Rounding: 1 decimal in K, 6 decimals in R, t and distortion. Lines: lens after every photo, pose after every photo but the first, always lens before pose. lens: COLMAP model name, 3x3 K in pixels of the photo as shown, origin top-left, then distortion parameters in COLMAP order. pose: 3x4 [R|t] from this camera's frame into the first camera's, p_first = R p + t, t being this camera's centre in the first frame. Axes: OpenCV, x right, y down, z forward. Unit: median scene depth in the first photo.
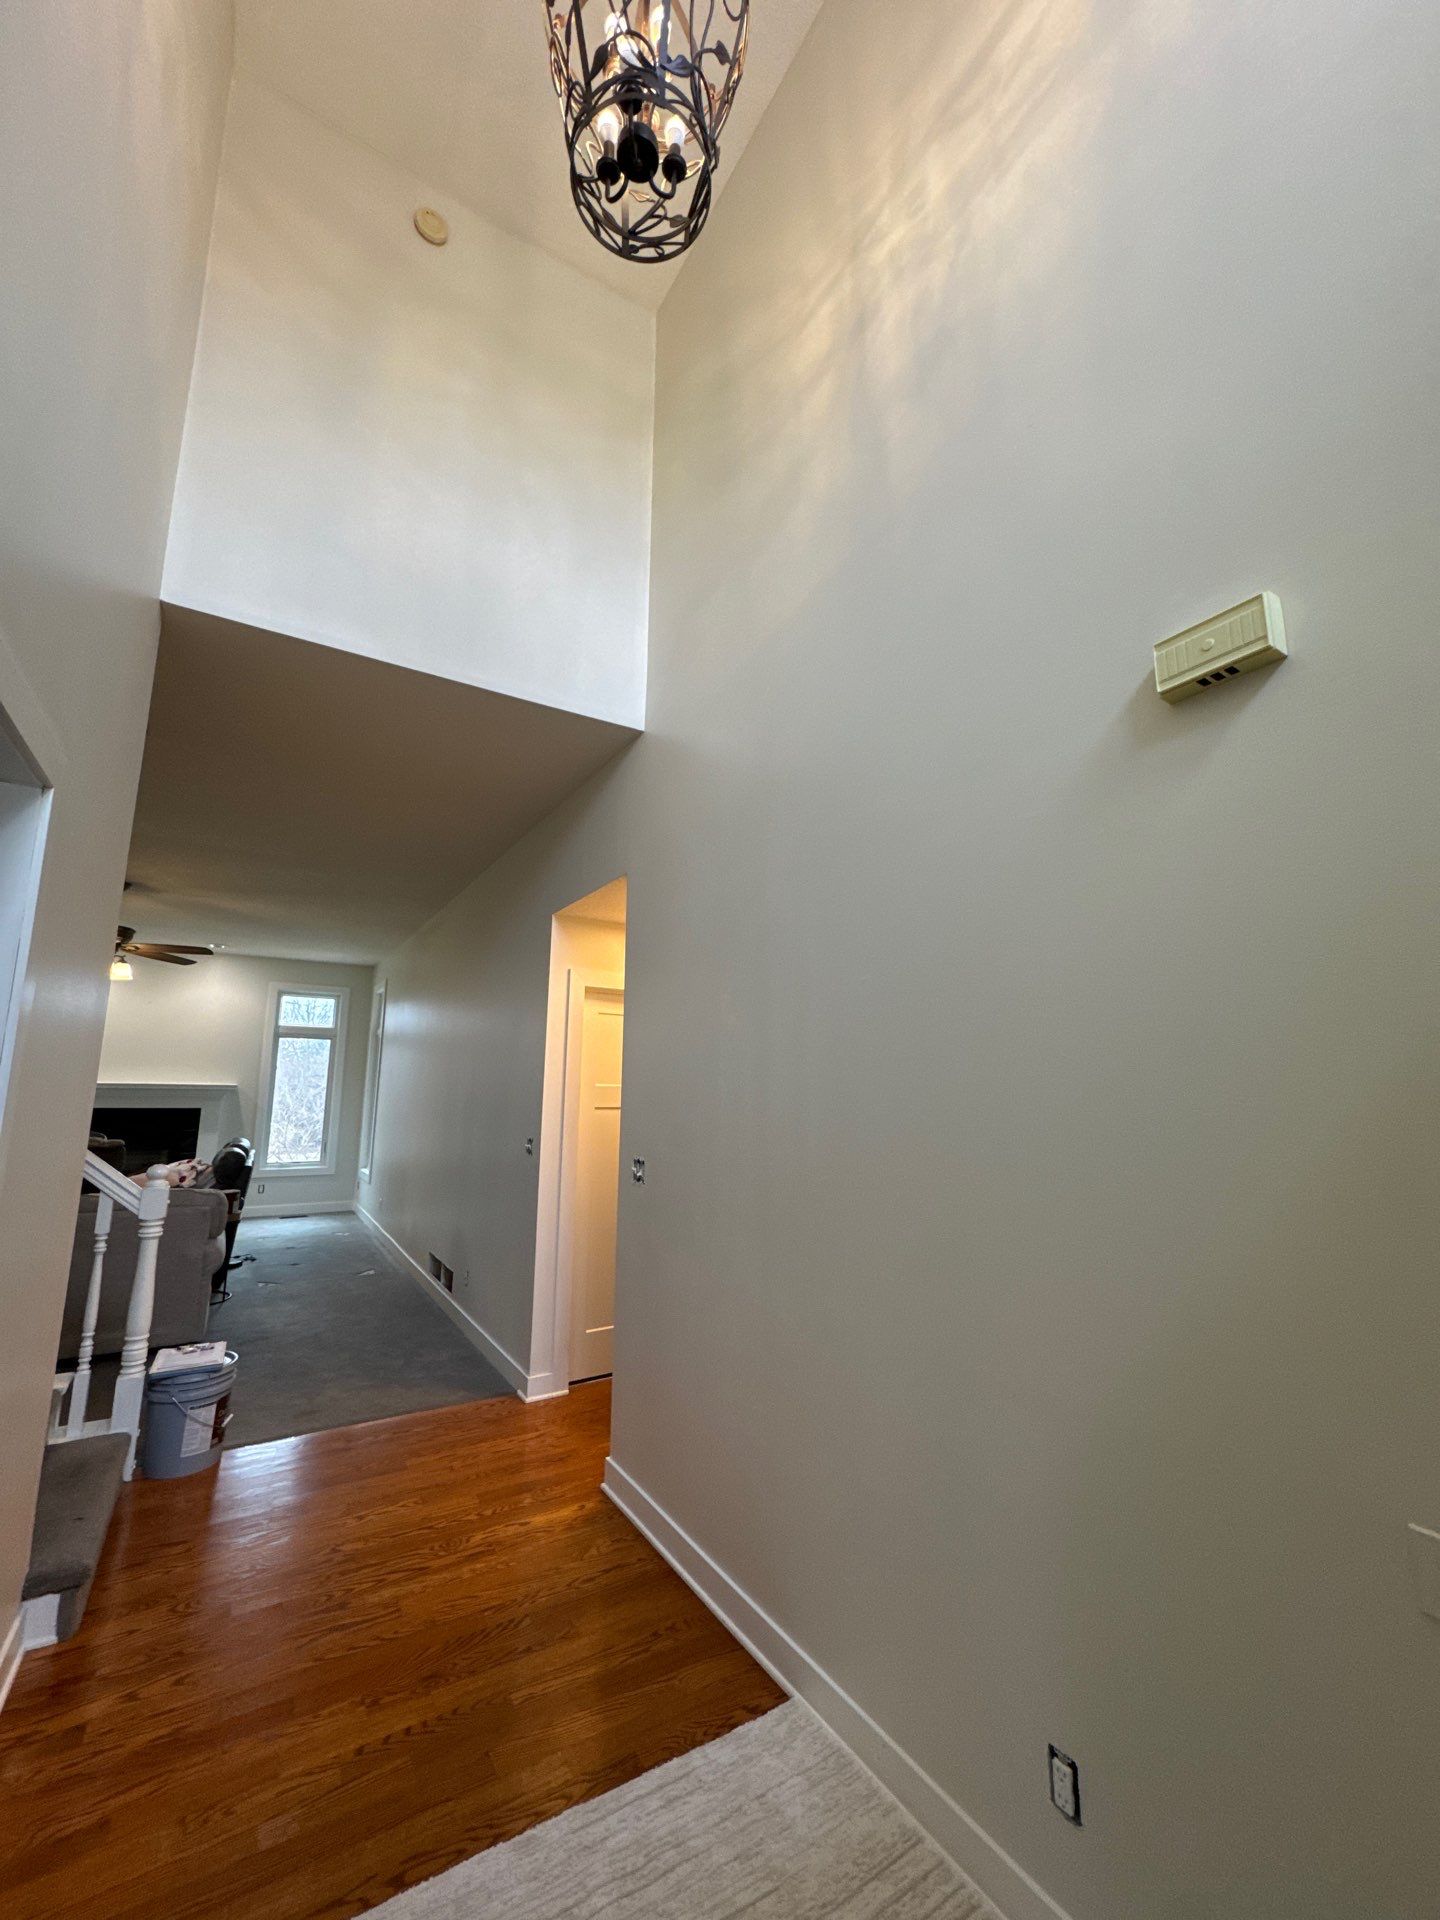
lens RADIAL K [[764.5, 0, 716.9], [0, 764.5, 970.3], [0, 0, 1]] dist [-0.003330, -0.000097]
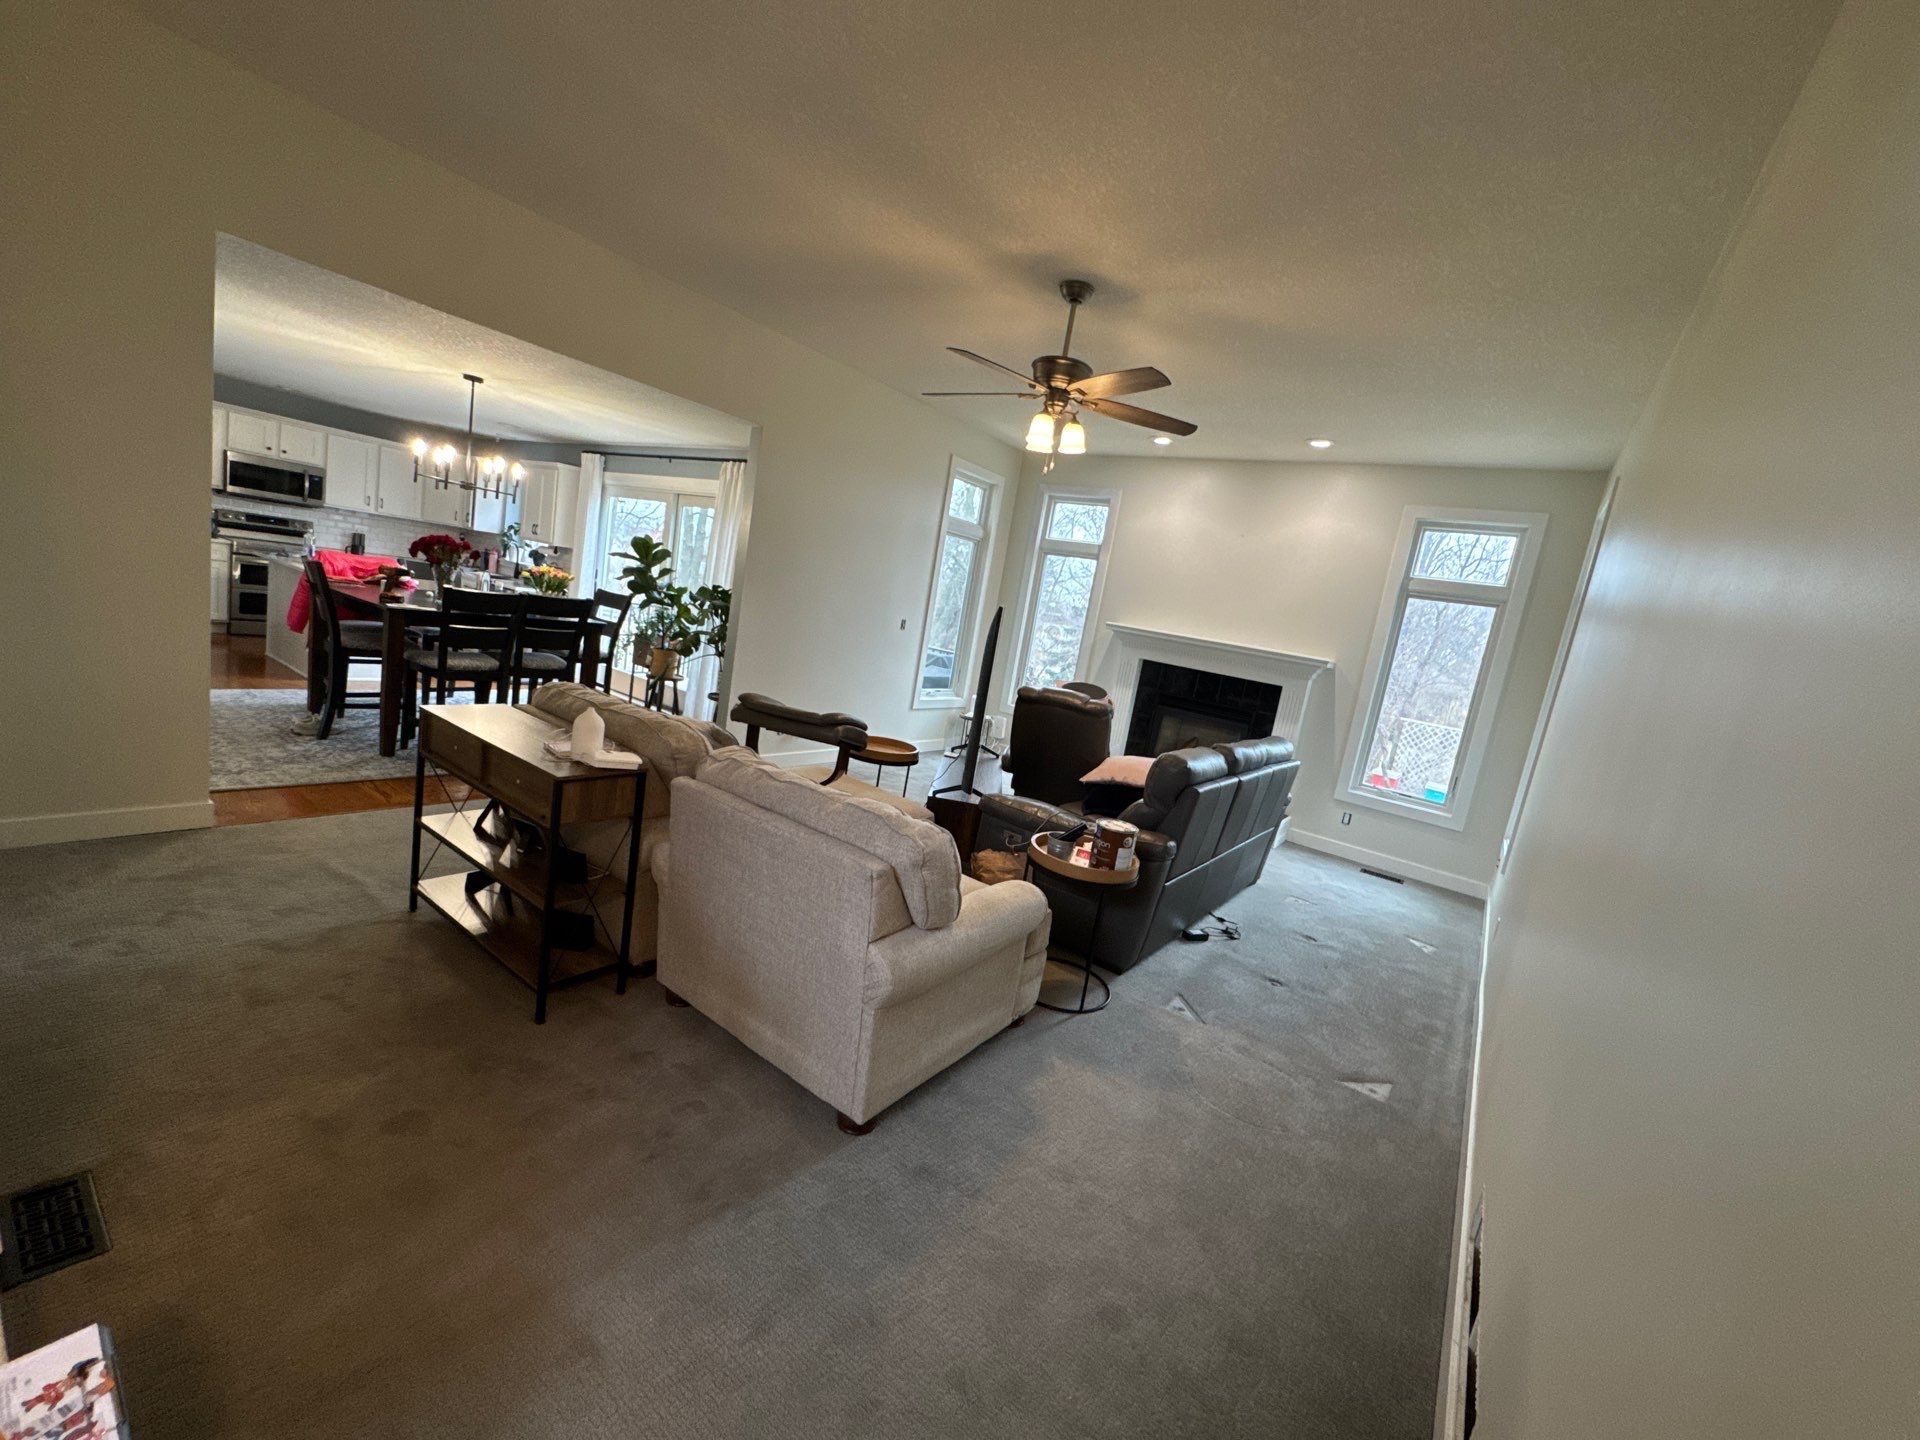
lens RADIAL K [[764.5, 0, 975.3], [0, 764.5, 722.1], [0, 0, 1]] dist [-0.003330, -0.000097]
pose [[0.385394, 0.200017, -0.900813, -0.126676], [-0.017624, 0.977642, 0.209537, 0.063607], [0.922584, -0.064879, 0.380303, 0.429331]]
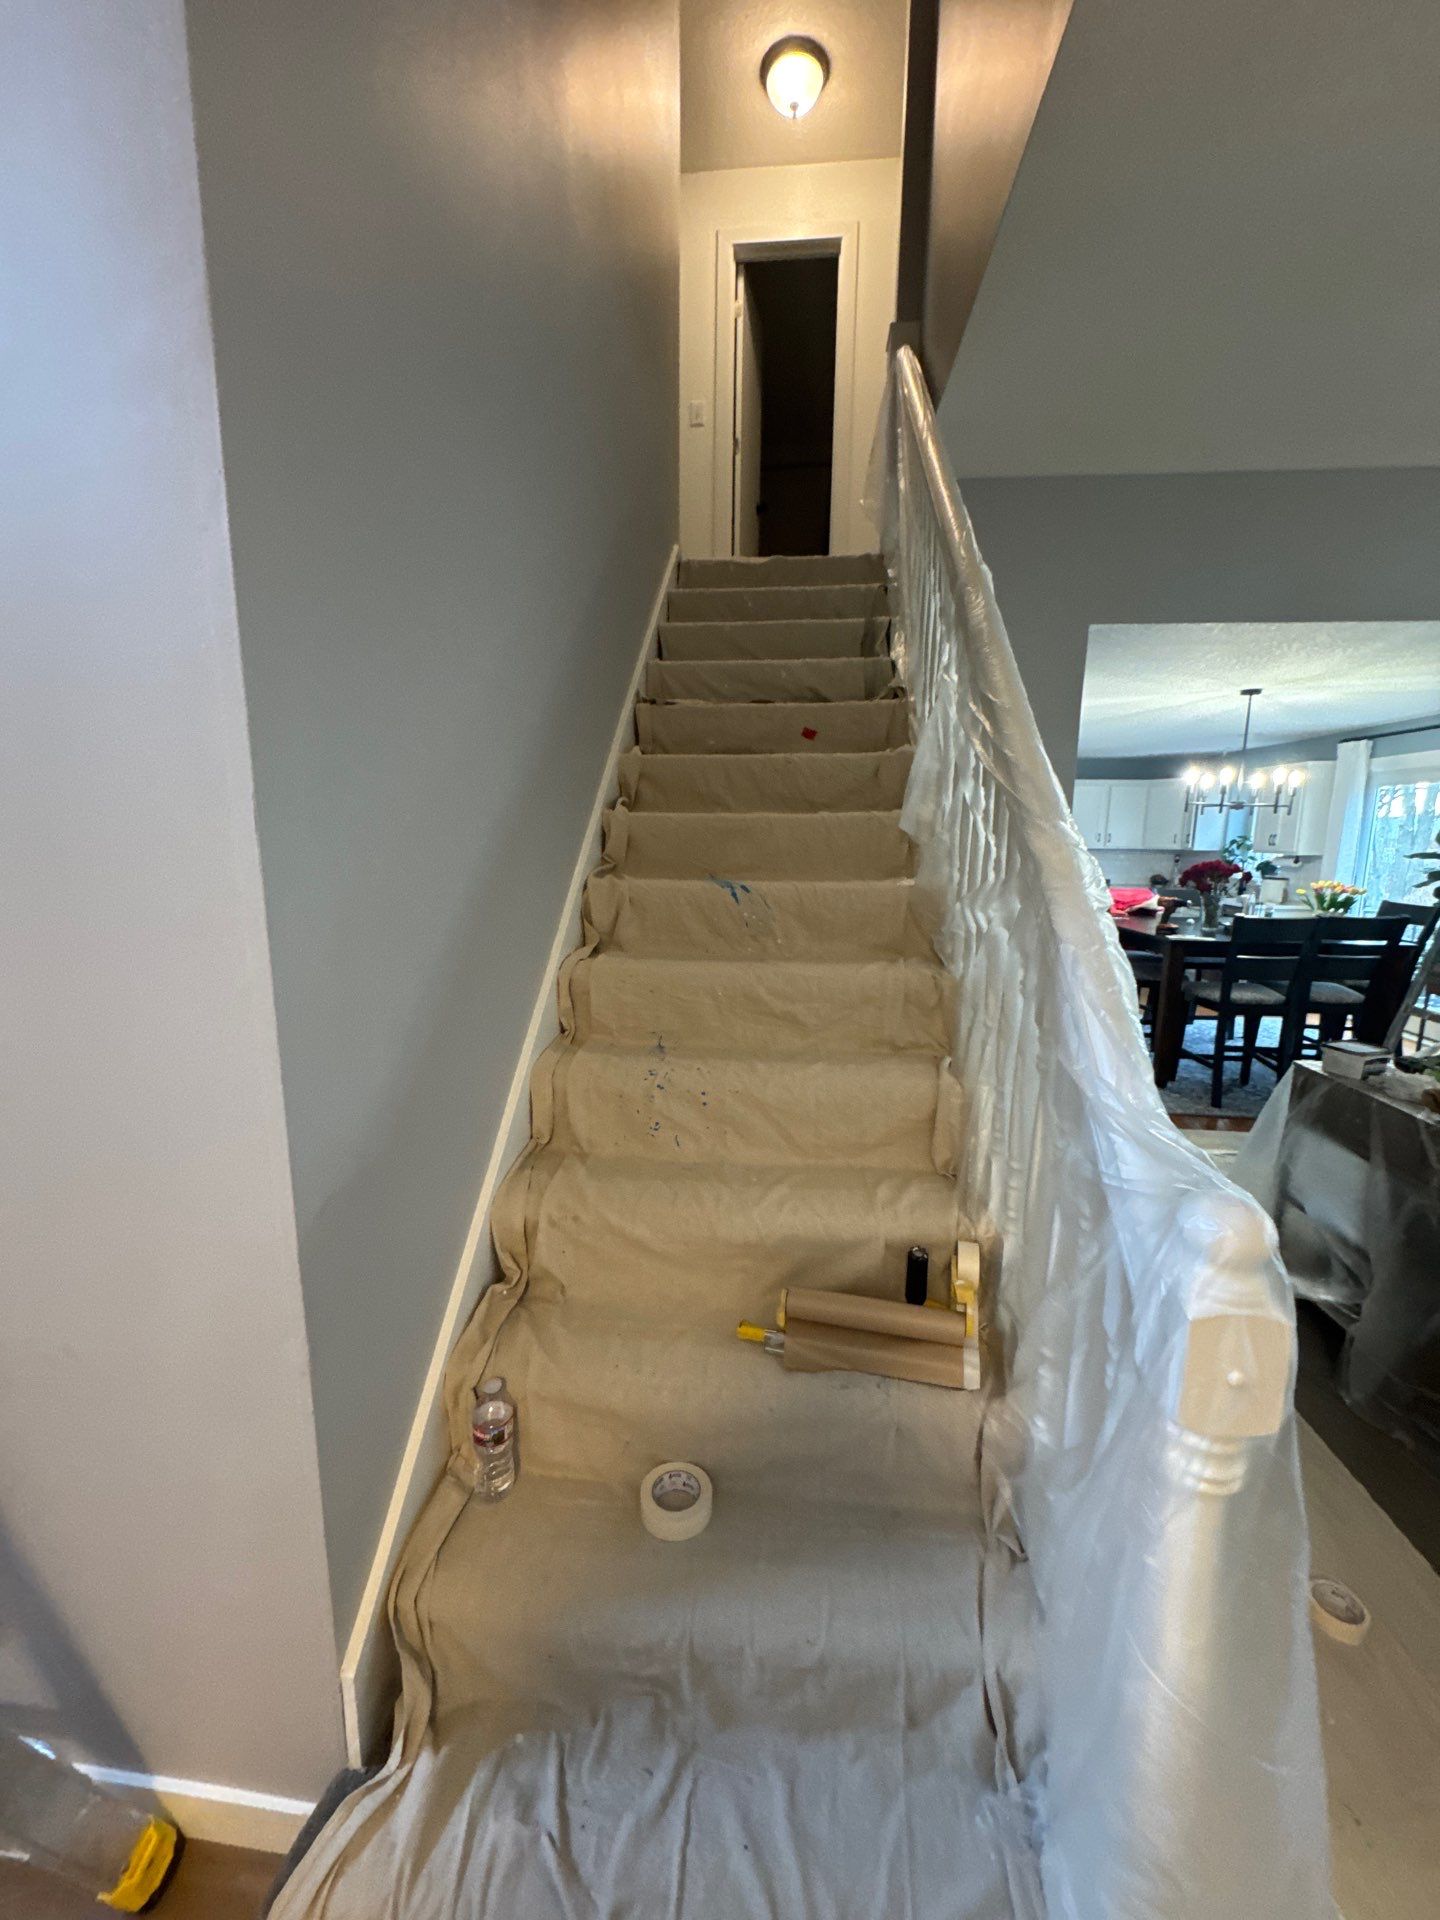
lens RADIAL K [[764.5, 0, 715.1], [0, 764.5, 961.4], [0, 0, 1]] dist [-0.003330, -0.000097]
pose [[-0.608353, 0.118045, -0.784839, -0.160374], [0.109478, 0.991905, 0.064329, 0.051934], [0.786079, -0.046788, -0.616352, 0.349395]]
